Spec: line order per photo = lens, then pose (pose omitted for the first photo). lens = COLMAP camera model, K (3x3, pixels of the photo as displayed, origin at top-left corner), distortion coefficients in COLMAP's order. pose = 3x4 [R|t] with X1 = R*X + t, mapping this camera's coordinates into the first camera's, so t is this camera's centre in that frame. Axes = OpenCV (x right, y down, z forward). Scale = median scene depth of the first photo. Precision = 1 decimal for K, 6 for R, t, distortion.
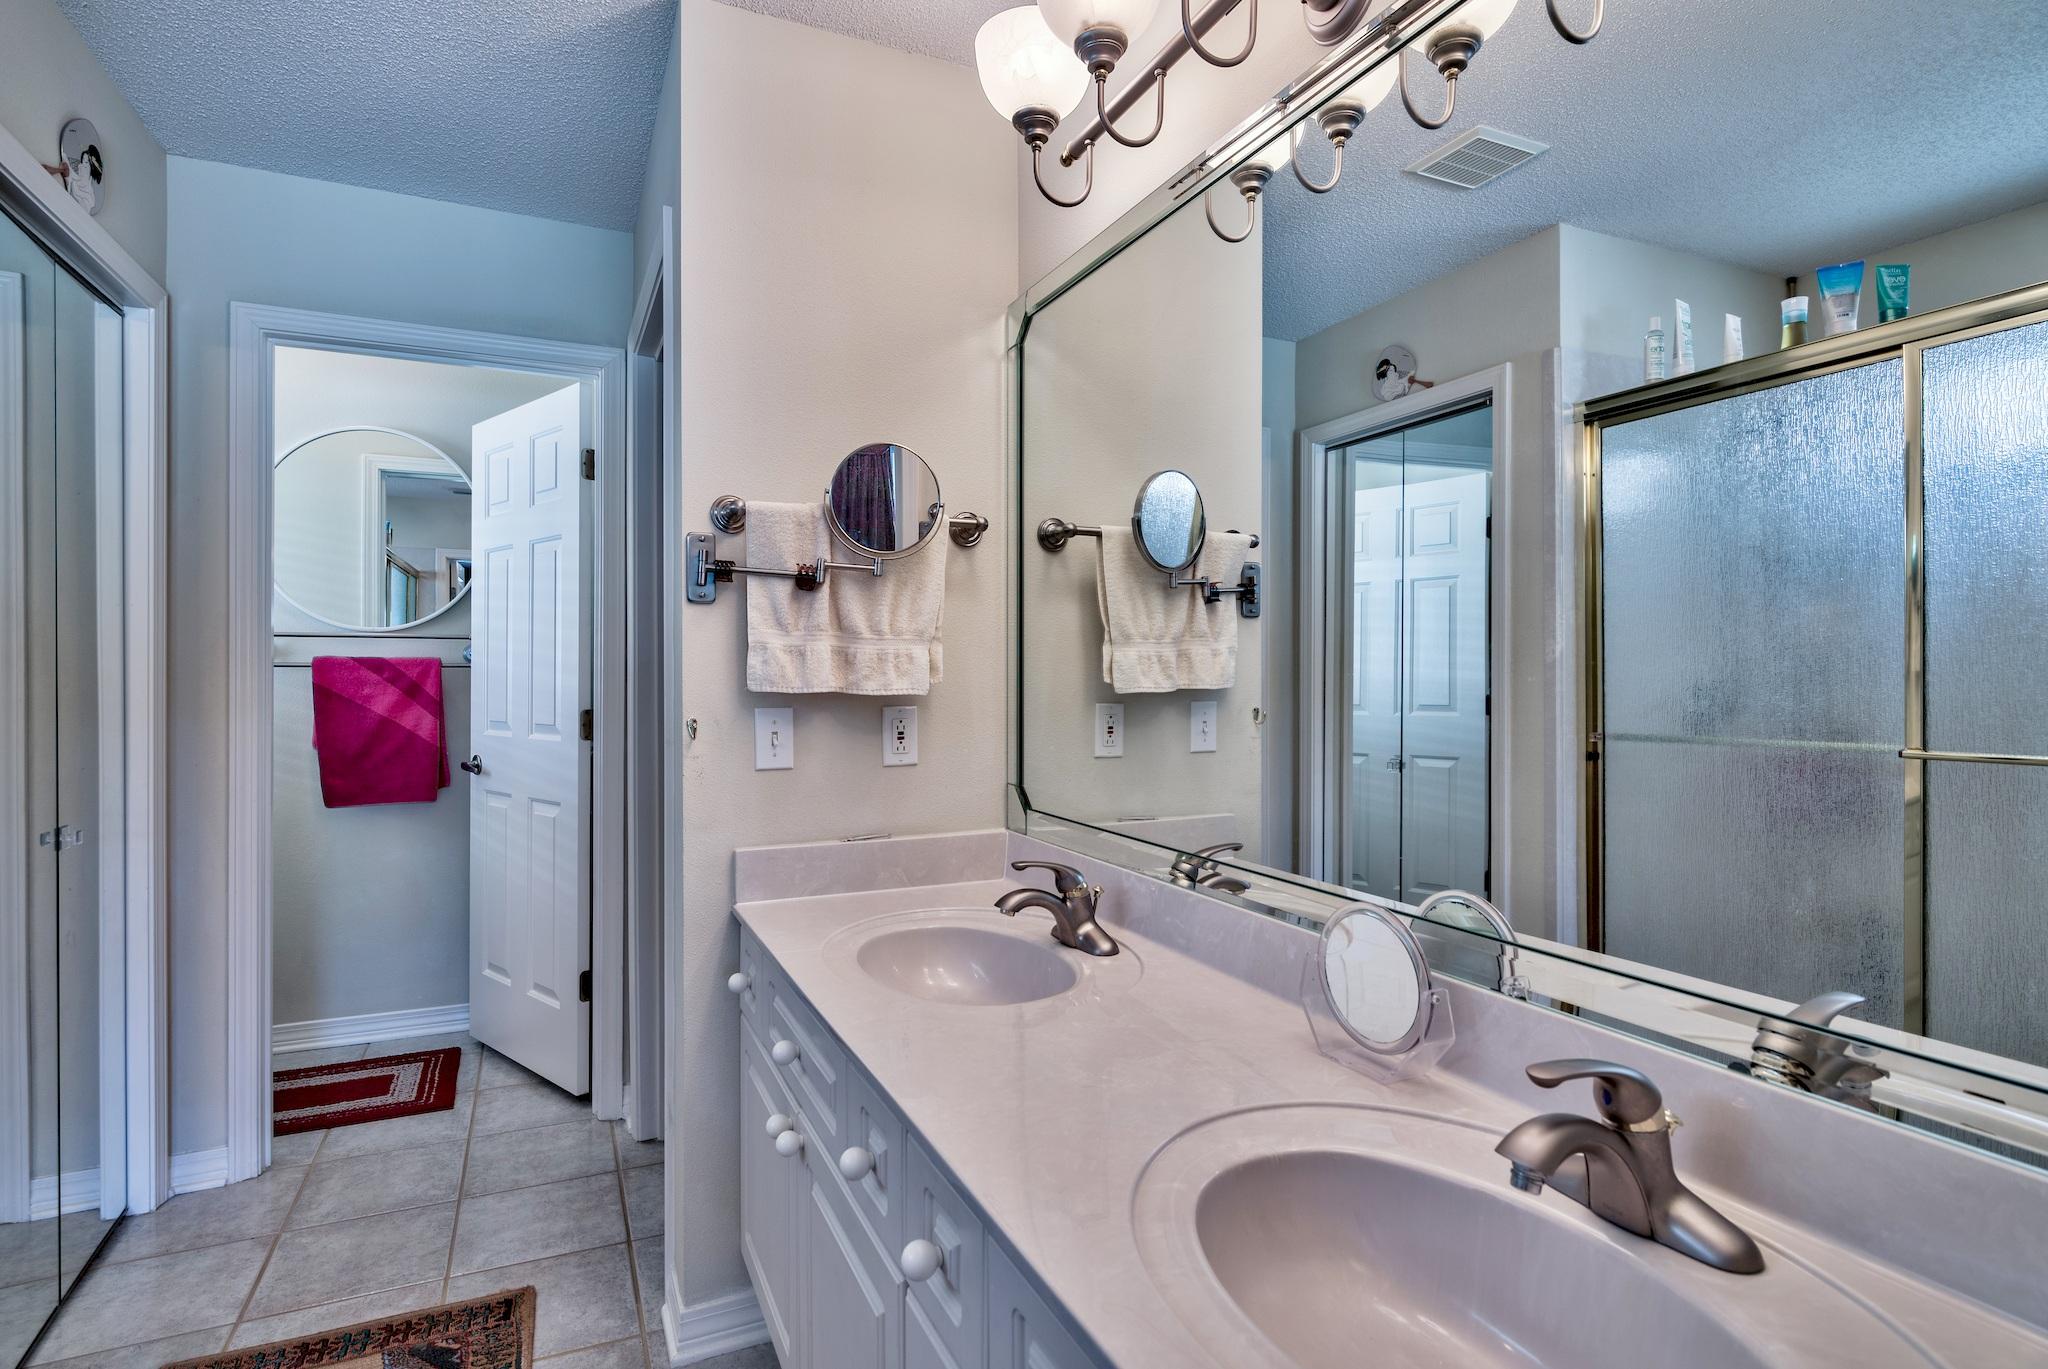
lens RADIAL K [[1001.0, 0, 1024.7], [0, 1001.0, 684.7], [0, 0, 1]] dist [-0.001658, -0.000763]
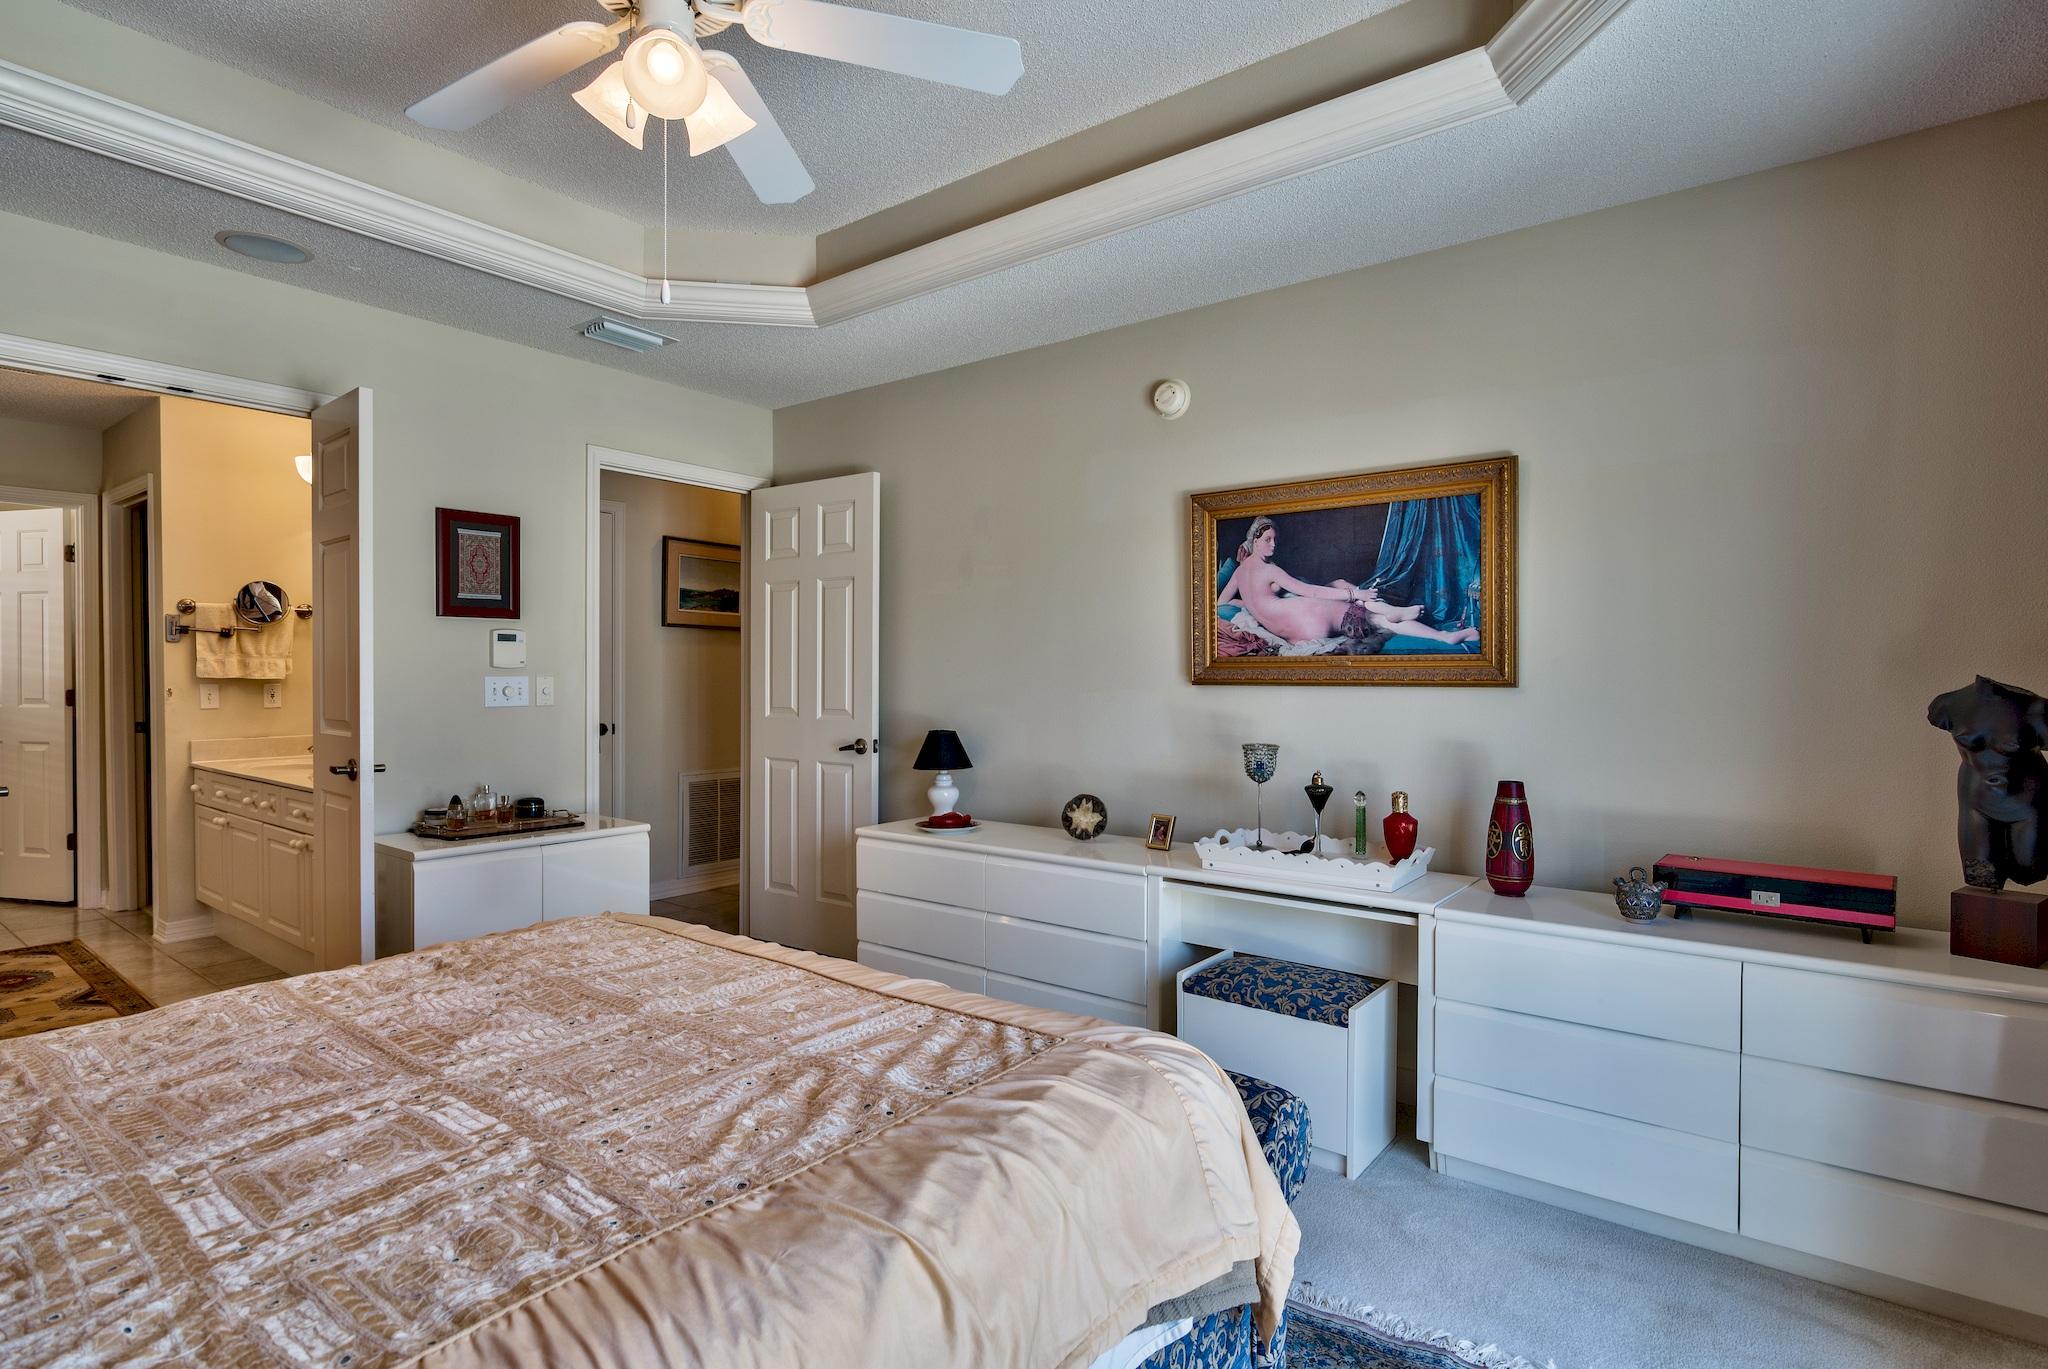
lens RADIAL K [[1001.0, 0, 1005.7], [0, 1001.0, 691.3], [0, 0, 1]] dist [-0.001658, -0.000763]
pose [[0.892710, -0.008366, 0.450554, 0.402698], [0.002182, 0.999896, 0.014244, 0.009903], [-0.450626, -0.011733, 0.892636, -2.140022]]
